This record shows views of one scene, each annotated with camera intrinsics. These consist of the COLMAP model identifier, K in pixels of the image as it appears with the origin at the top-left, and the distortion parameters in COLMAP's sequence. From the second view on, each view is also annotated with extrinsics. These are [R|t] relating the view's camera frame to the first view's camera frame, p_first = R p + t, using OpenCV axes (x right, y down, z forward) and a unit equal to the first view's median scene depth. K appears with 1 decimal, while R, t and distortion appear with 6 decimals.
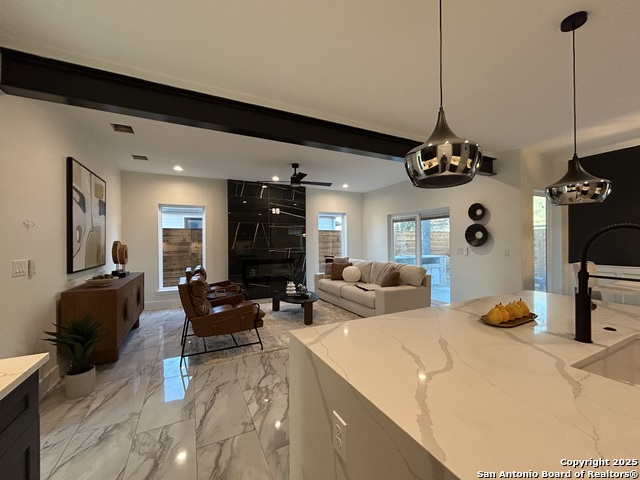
lens RADIAL K [[261.6, 0, 318.6], [0, 261.6, 240.2], [0, 0, 1]] dist [-0.000523, 0.000196]
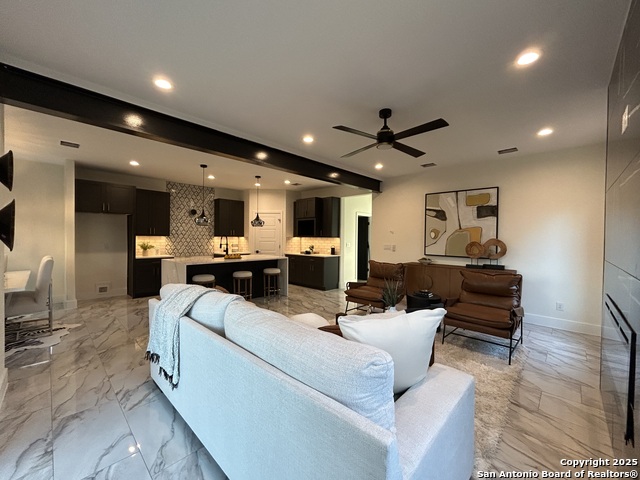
lens RADIAL K [[261.6, 0, 318.6], [0, 261.6, 240.2], [0, 0, 1]] dist [-0.000523, 0.000196]
pose [[-0.940558, 0.001494, -0.339630, 0.259568], [-0.002448, 0.999935, 0.011177, -0.000532], [0.339625, 0.011344, -0.940493, 1.516738]]
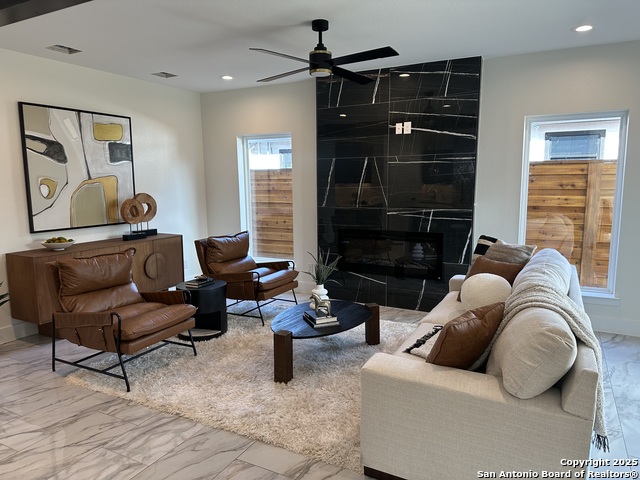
lens RADIAL K [[445.1, 0, 321.2], [0, 445.1, 243.4], [0, 0, 1]] dist [0.086394, -0.119983]
pose [[0.589360, 0.116781, -0.799385, 0.547839], [0.007788, 0.988630, 0.150169, -0.040053], [0.807833, -0.094729, 0.581749, 0.535012]]
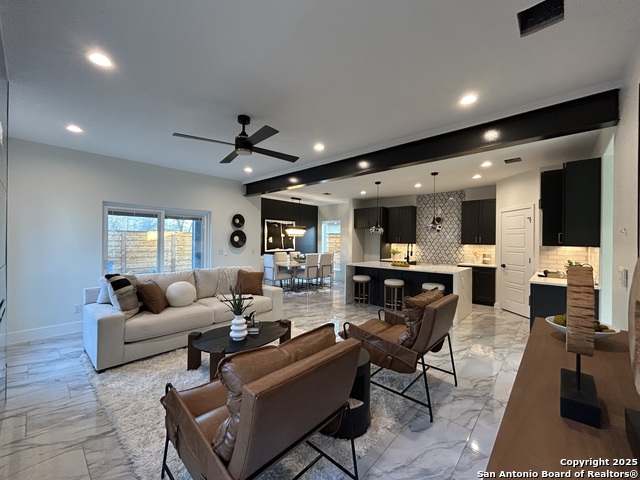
lens RADIAL K [[261.6, 0, 318.6], [0, 261.6, 240.2], [0, 0, 1]] dist [-0.000523, 0.000196]
pose [[-0.362083, 0.006346, 0.932124, -0.713910], [-0.010865, 0.999880, -0.011028, -0.002389], [-0.932083, -0.014120, -0.361970, 1.053958]]
